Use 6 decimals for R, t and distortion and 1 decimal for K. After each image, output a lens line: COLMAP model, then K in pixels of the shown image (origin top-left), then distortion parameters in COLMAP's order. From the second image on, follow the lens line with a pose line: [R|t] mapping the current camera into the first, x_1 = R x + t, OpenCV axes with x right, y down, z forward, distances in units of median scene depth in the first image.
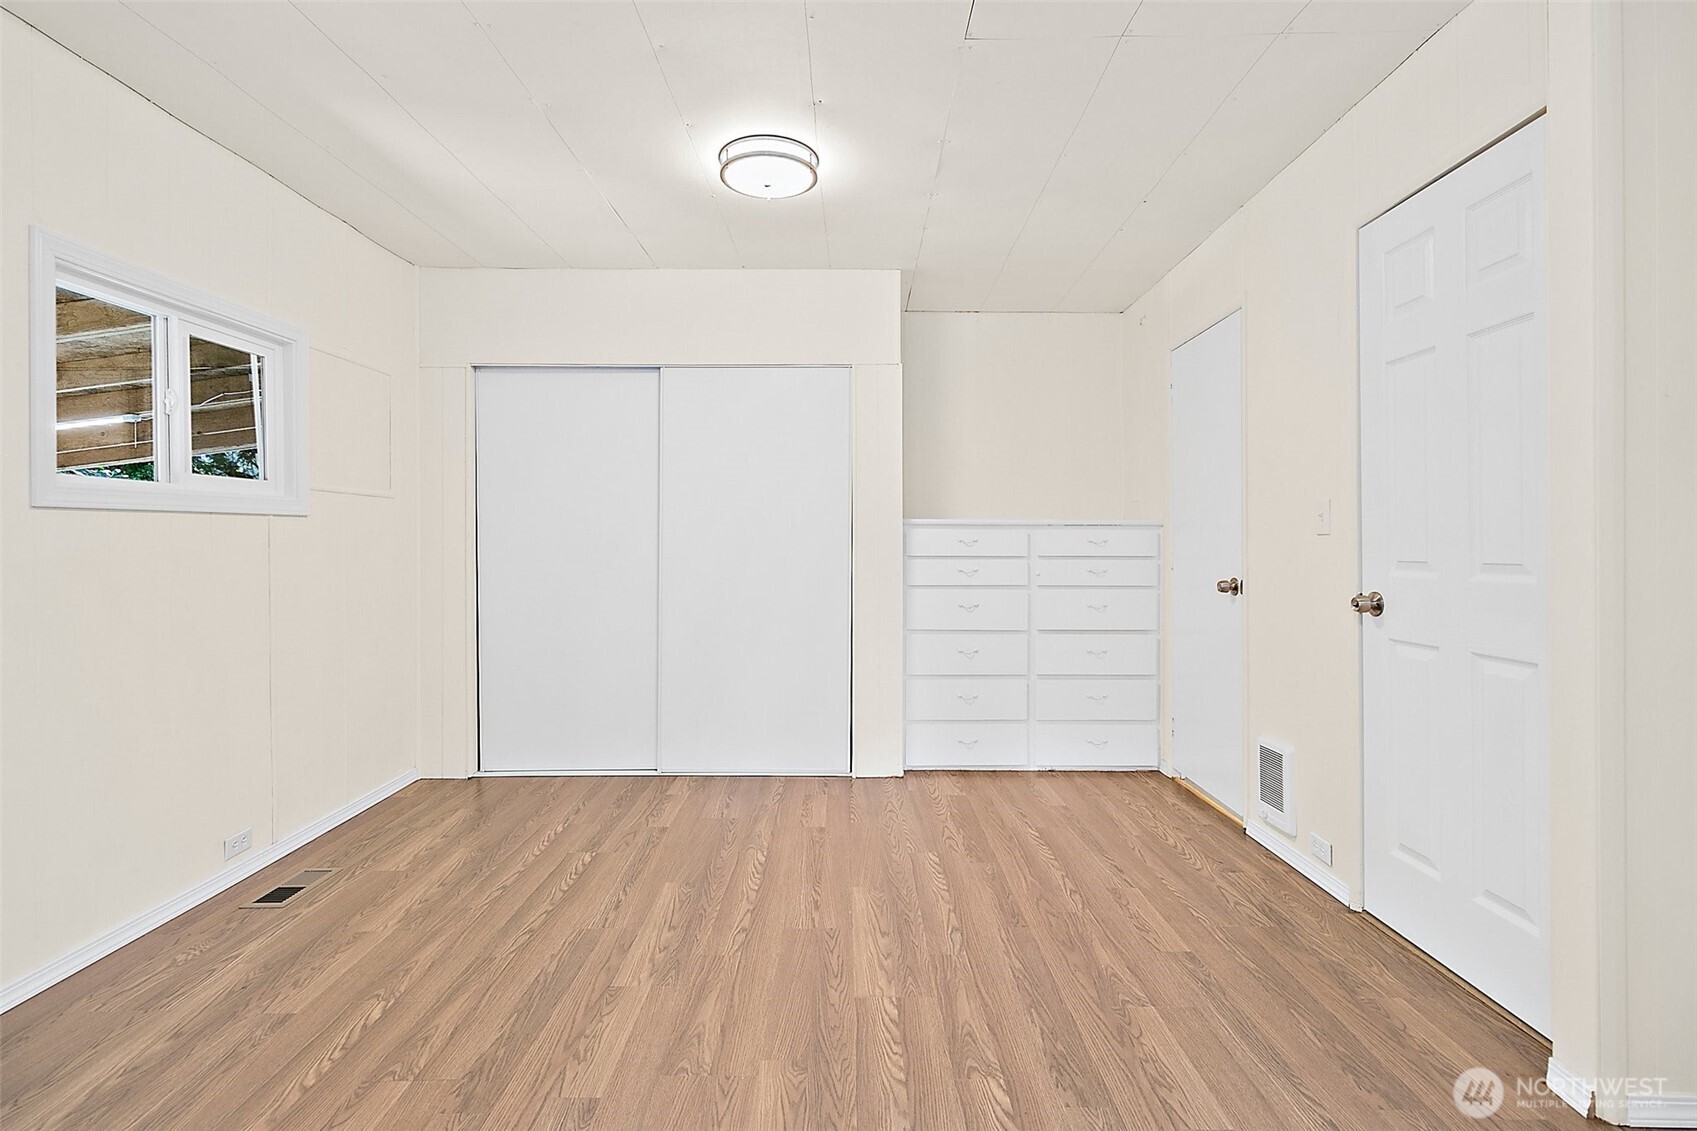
lens RADIAL K [[810.2, 0, 830.7], [0, 810.2, 547.2], [0, 0, 1]] dist [0.001873, -0.000380]
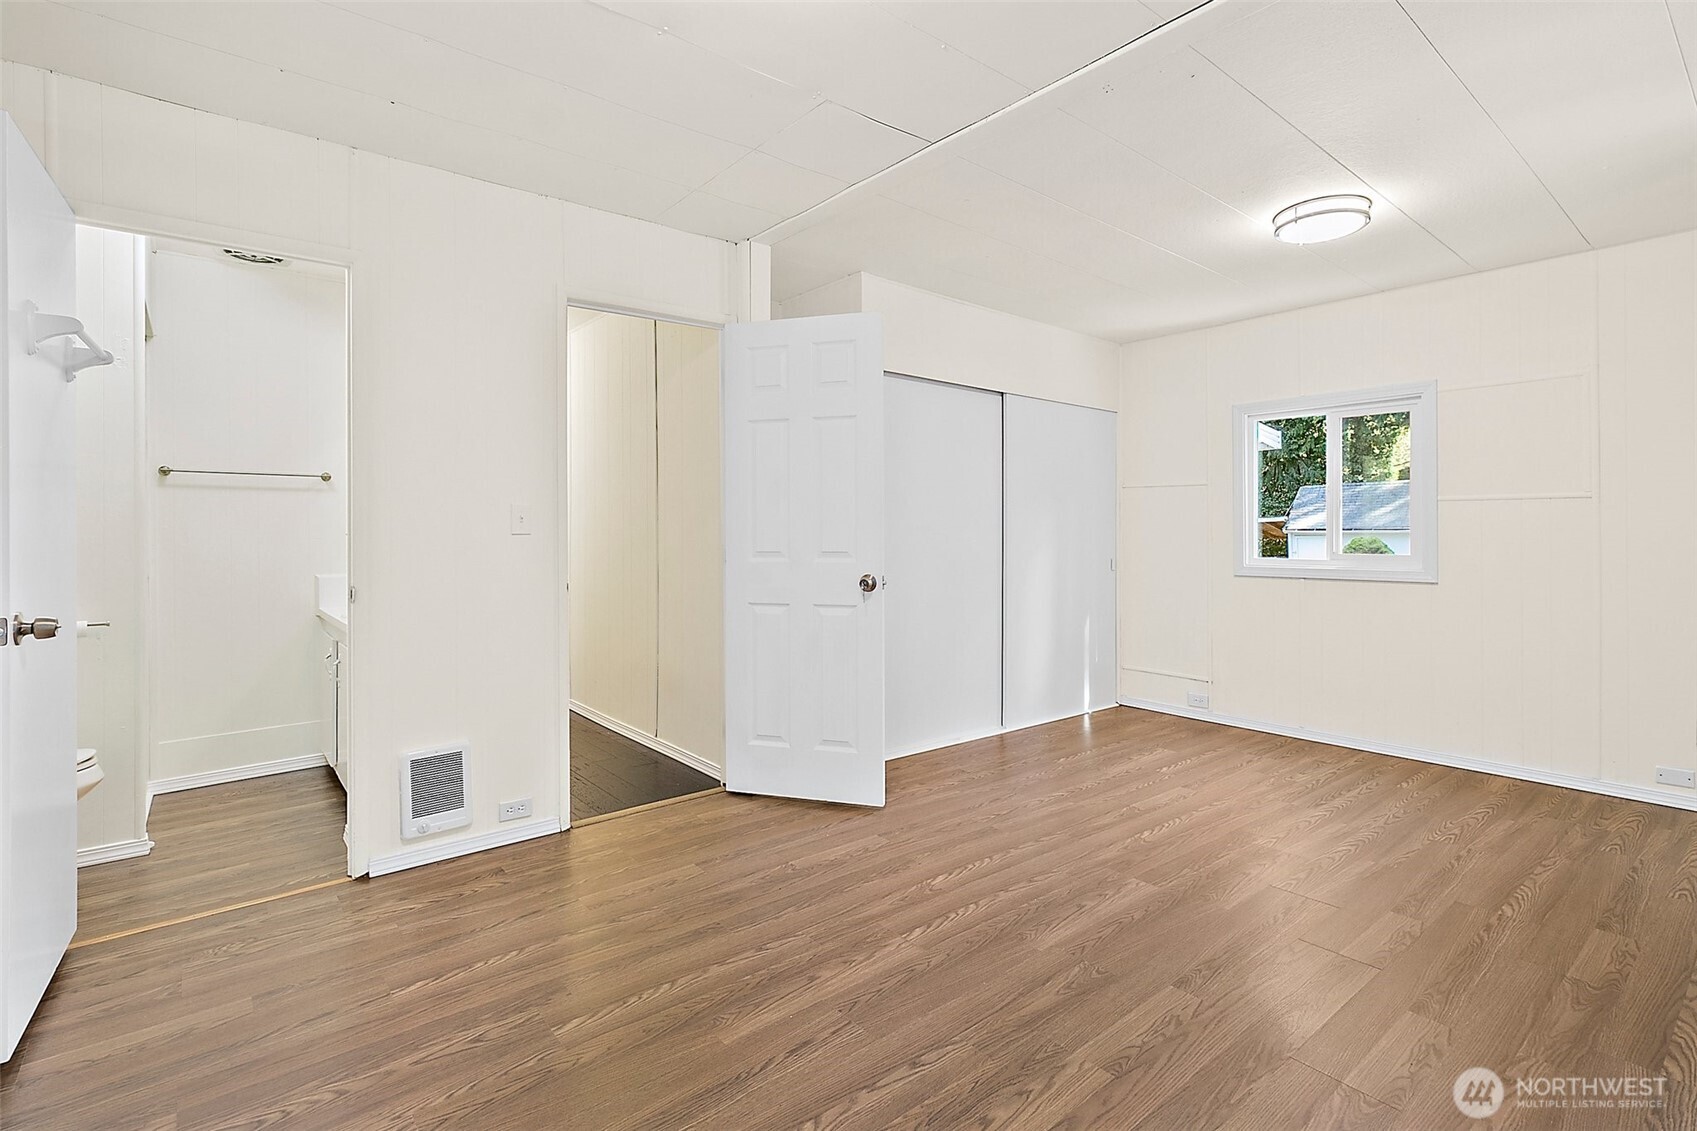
lens RADIAL K [[785.3, 0, 833.1], [0, 785.3, 546.9], [0, 0, 1]] dist [0.001797, 0.000600]
pose [[-0.633641, -0.008812, 0.773577, -0.577980], [0.006324, 0.999843, 0.016569, -0.024877], [-0.773601, 0.015391, -0.633486, 1.403453]]
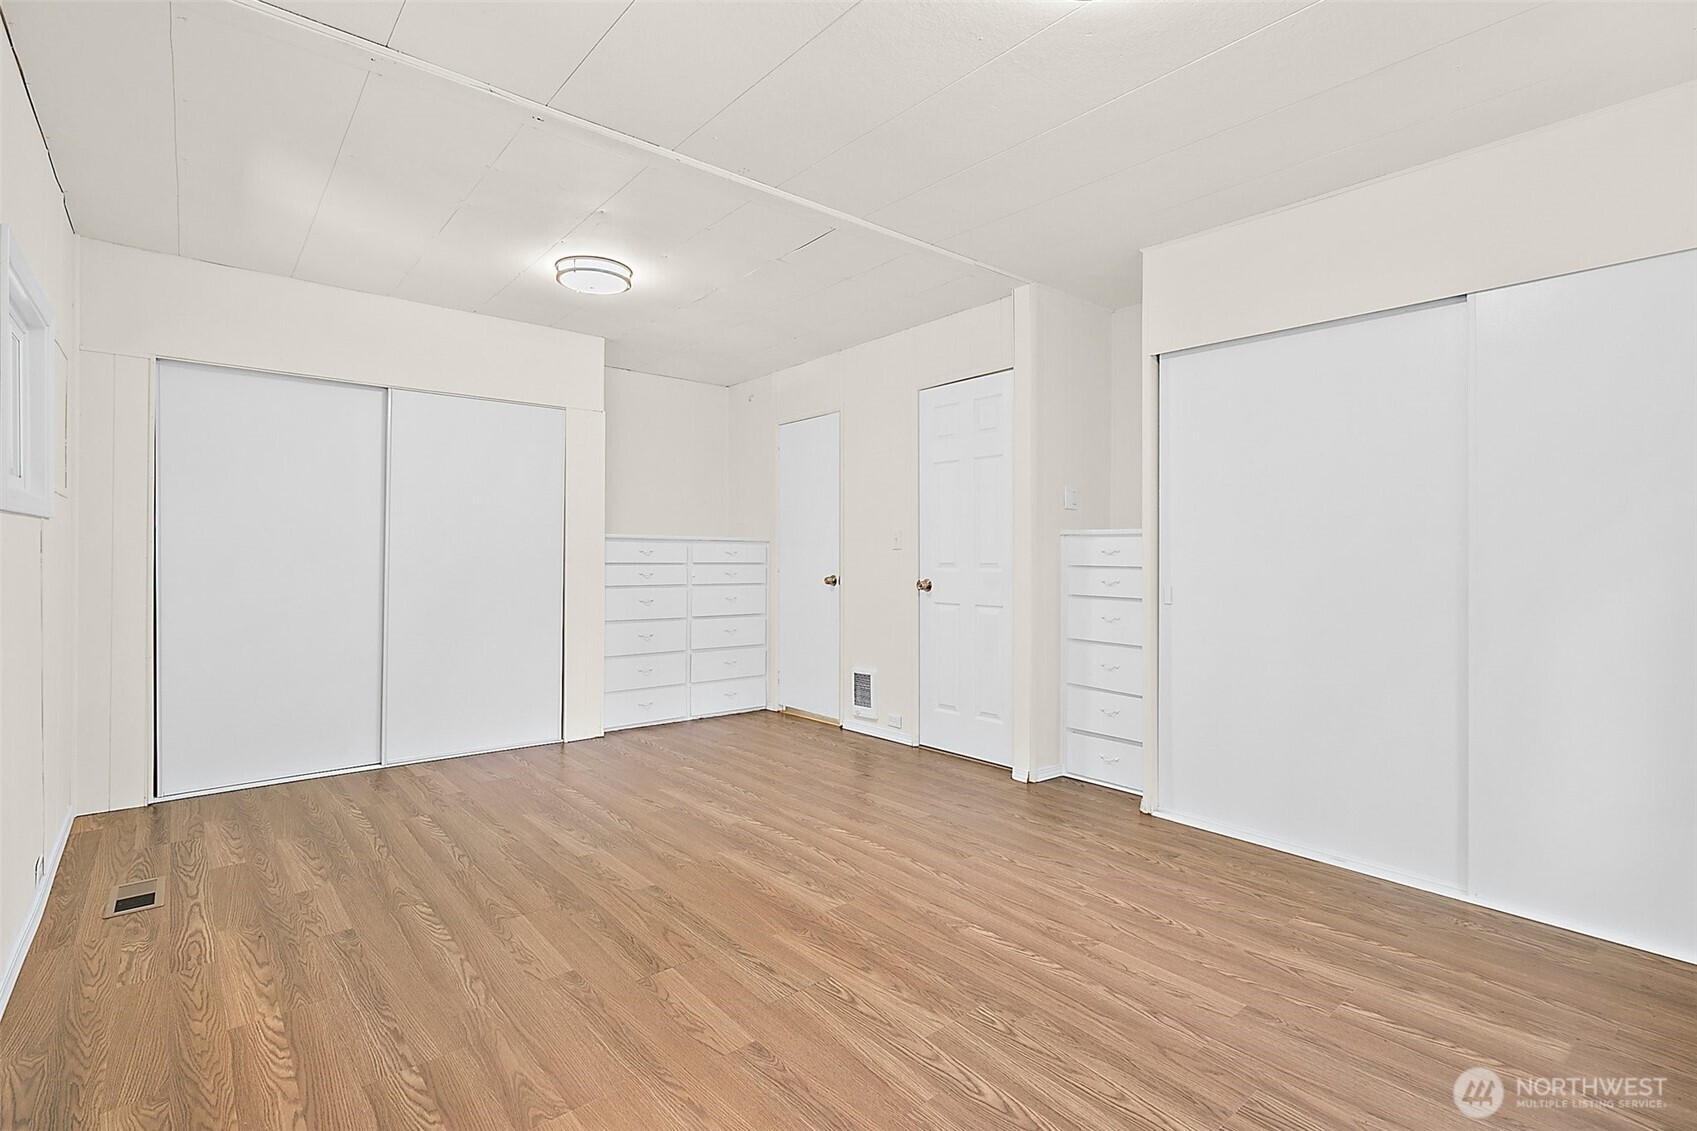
lens RADIAL K [[808.6, 0, 856.0], [0, 808.6, 556.5], [0, 0, 1]] dist [0.000078, 0.000003]
pose [[0.756184, 0.003826, 0.654348, -0.678537], [-0.001964, 0.999992, -0.003577, 0.007544], [-0.654356, 0.001420, 0.756185, -0.335124]]
